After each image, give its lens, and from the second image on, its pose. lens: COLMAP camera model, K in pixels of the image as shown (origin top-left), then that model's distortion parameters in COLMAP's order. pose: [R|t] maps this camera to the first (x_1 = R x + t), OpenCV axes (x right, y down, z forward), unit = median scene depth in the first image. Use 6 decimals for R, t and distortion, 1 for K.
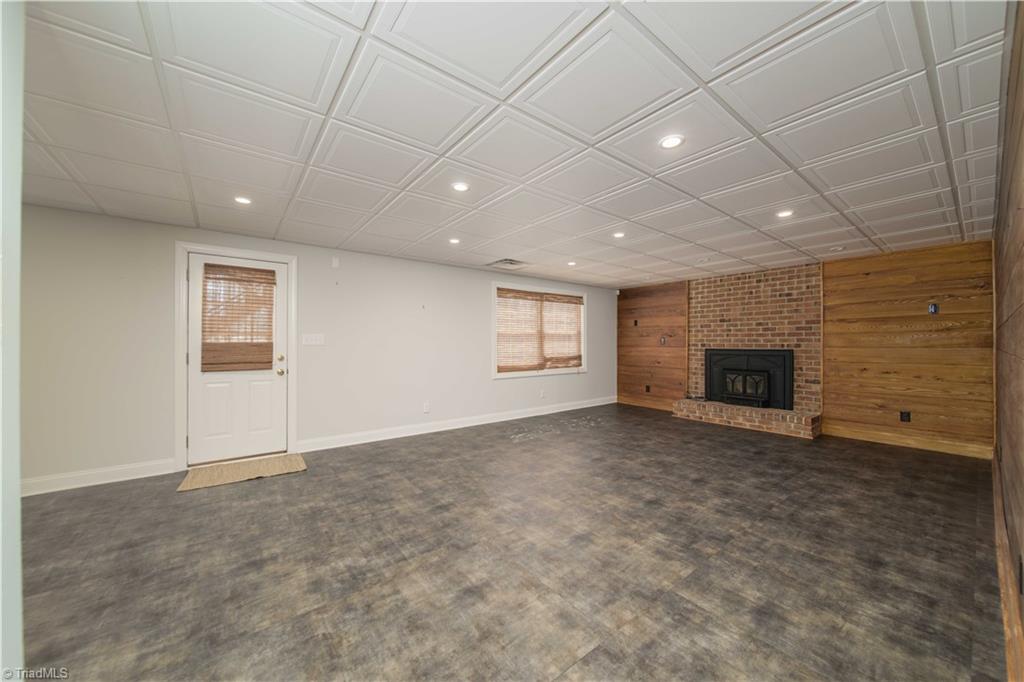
lens RADIAL K [[357.3, 0, 514.7], [0, 357.3, 345.3], [0, 0, 1]] dist [0.001133, -0.000120]
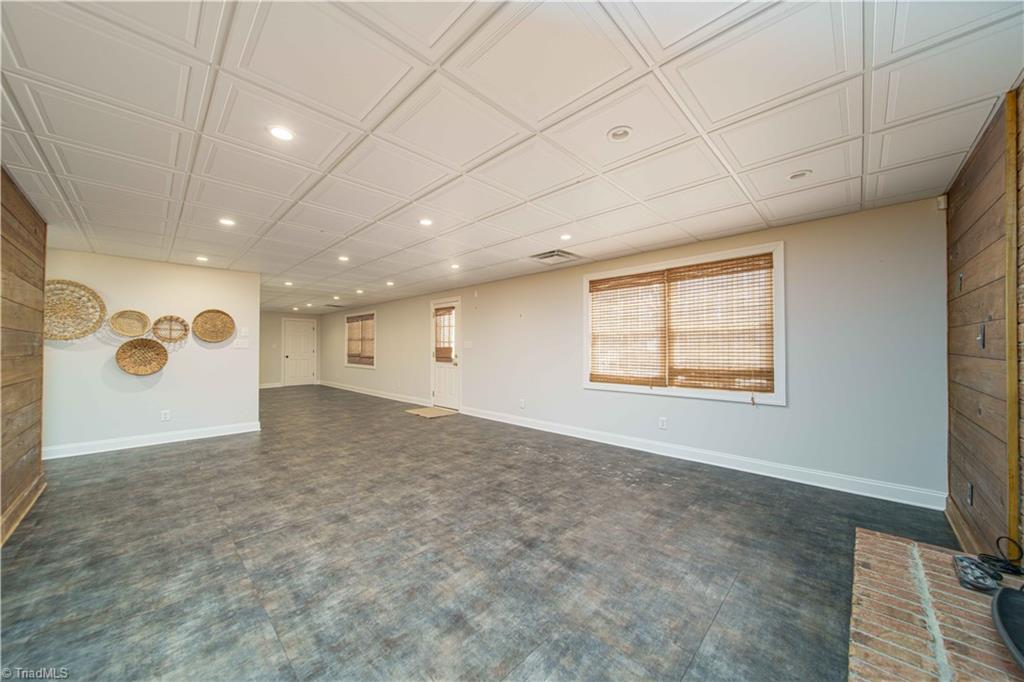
lens RADIAL K [[357.3, 0, 516.9], [0, 357.3, 341.0], [0, 0, 1]] dist [0.001133, -0.000120]
pose [[0.151968, -0.017532, -0.988230, 1.078337], [-0.000256, 0.999842, -0.017777, -0.005348], [0.988385, 0.002955, 0.151939, 0.990367]]
